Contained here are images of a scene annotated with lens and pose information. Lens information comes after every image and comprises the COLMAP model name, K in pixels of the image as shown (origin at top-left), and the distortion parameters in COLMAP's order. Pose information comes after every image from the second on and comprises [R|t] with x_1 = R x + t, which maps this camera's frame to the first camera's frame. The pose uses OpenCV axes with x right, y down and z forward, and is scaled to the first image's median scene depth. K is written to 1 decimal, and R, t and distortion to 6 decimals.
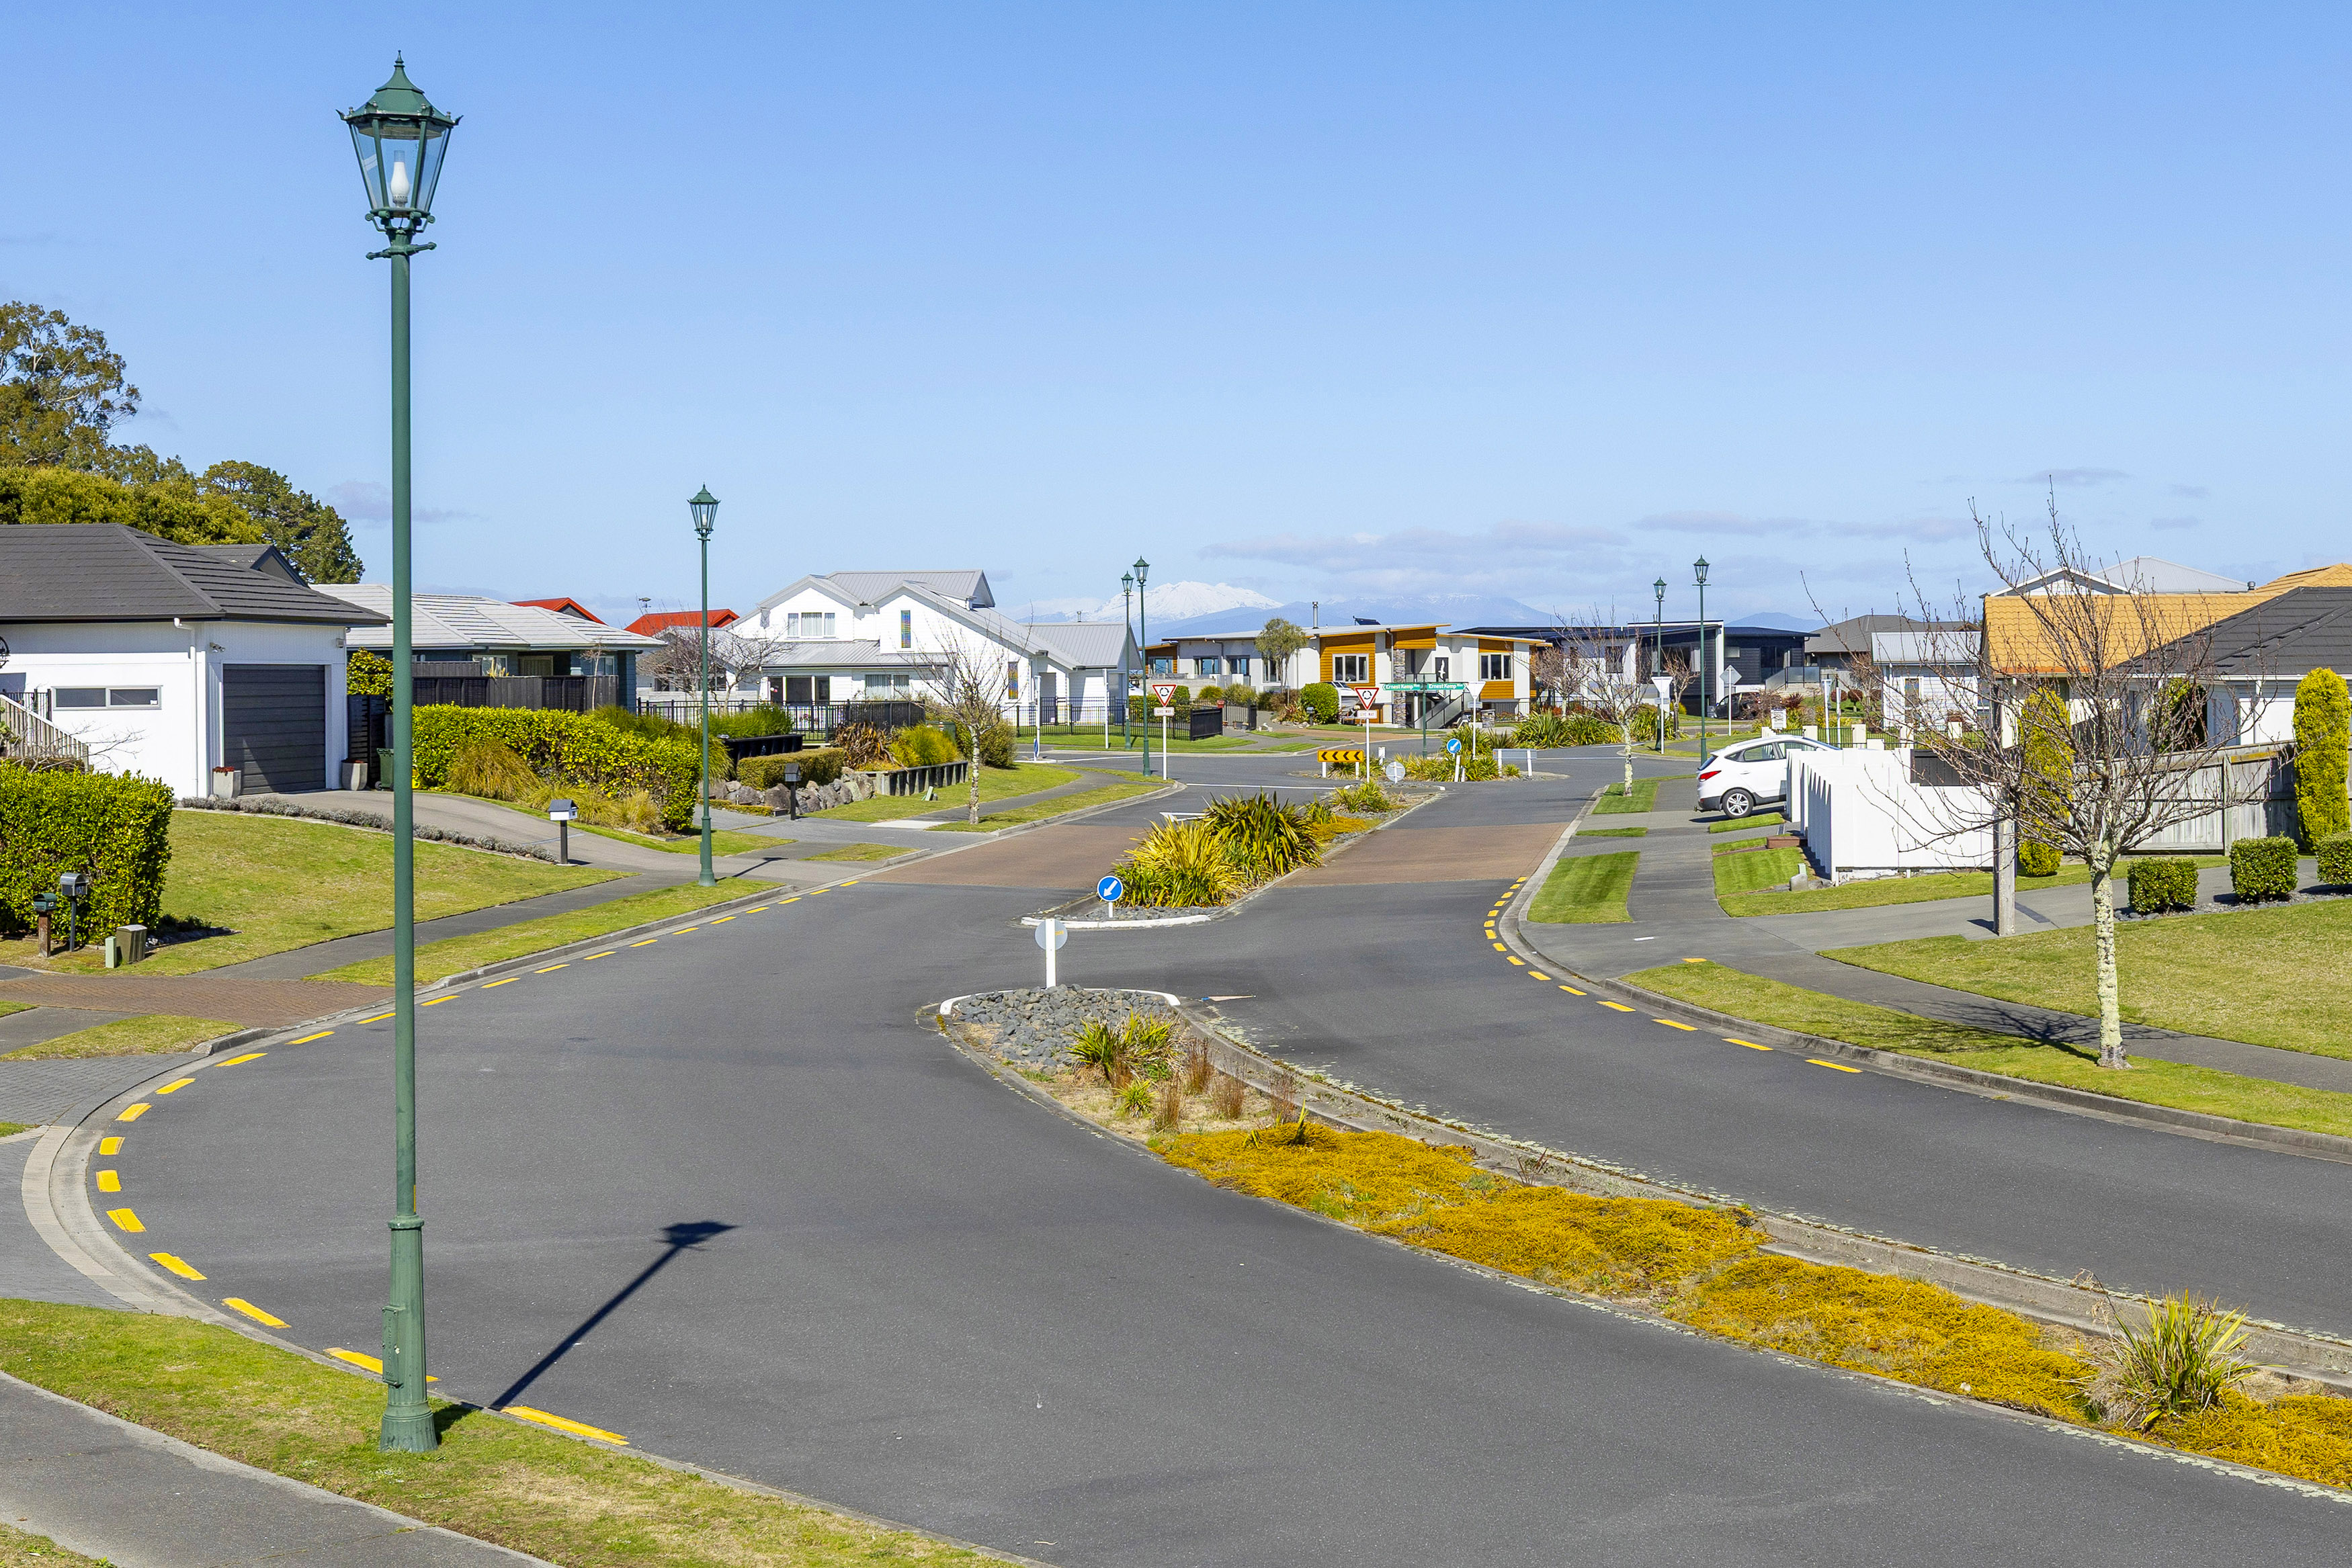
lens RADIAL K [[2361.4, 0, 1328.1], [0, 2361.4, 775.2], [0, 0, 1]] dist [-0.014110, 0.000000]
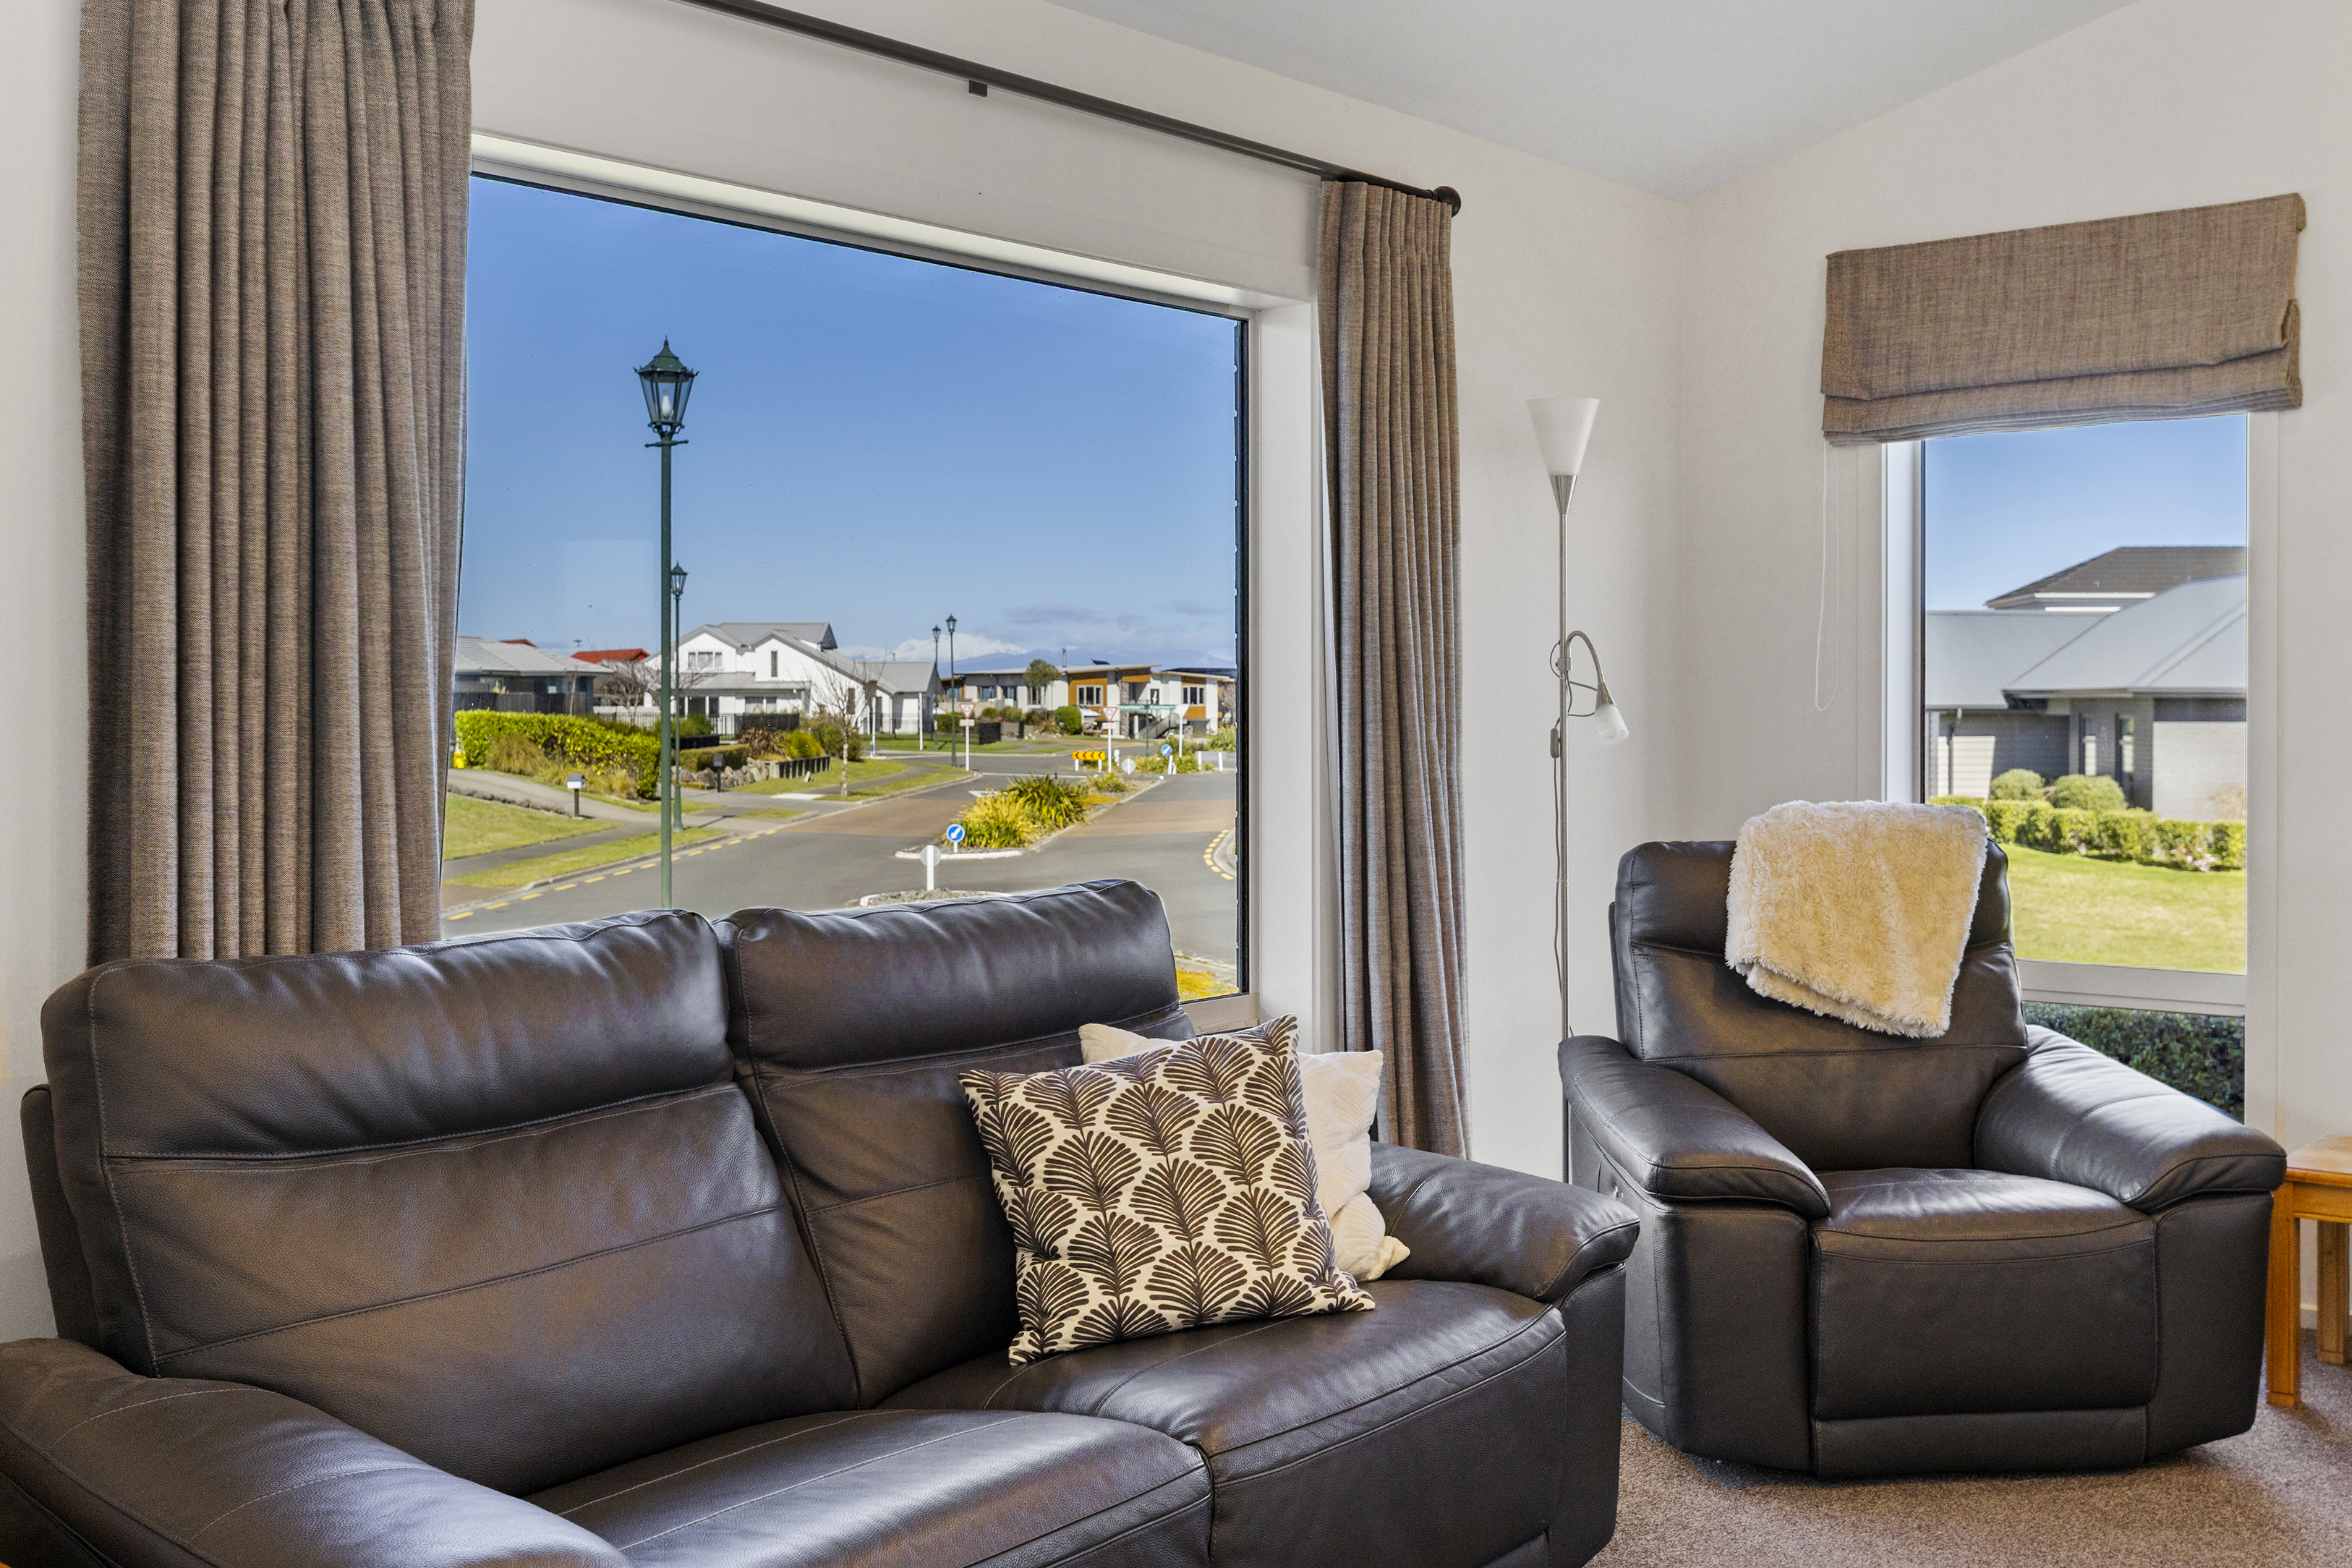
lens RADIAL K [[2361.7, 0, 1168.5], [0, 2361.7, 776.8], [0, 0, 1]] dist [-0.014110, 0.000000]
pose [[0.995341, 0.005823, 0.096241, -0.085877], [-0.003333, 0.999656, -0.026010, 0.042623], [-0.096360, 0.025568, 0.995018, -0.430285]]
